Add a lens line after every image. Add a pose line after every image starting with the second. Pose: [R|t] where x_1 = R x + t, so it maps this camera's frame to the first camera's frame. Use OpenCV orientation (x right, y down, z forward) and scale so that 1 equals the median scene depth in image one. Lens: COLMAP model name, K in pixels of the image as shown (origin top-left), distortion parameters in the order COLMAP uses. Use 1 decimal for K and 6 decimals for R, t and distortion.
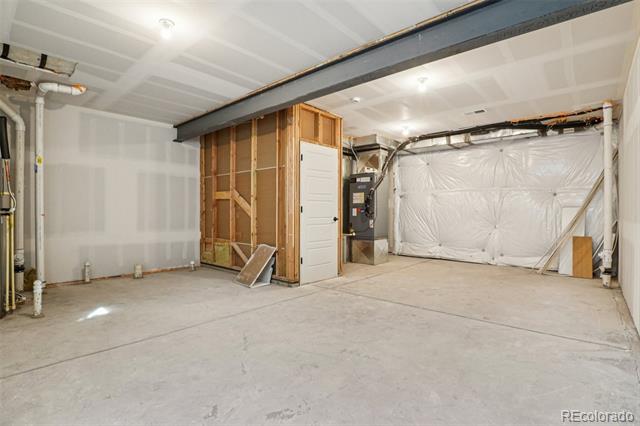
lens RADIAL K [[314.5, 0, 320.0], [0, 314.5, 213.0], [0, 0, 1]] dist [-0.013913, 0.000456]
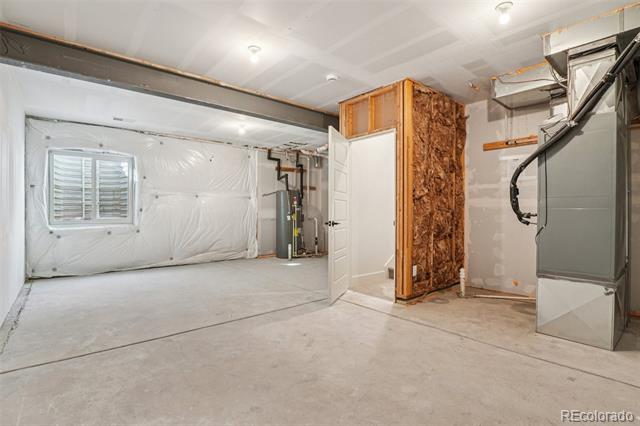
lens RADIAL K [[314.5, 0, 320.0], [0, 314.5, 213.0], [0, 0, 1]] dist [-0.013913, 0.000456]
pose [[-0.139197, -0.003274, -0.990259, 1.108578], [-0.013550, 0.999907, -0.001401, -0.002654], [0.990172, 0.013223, -0.139228, 1.291740]]
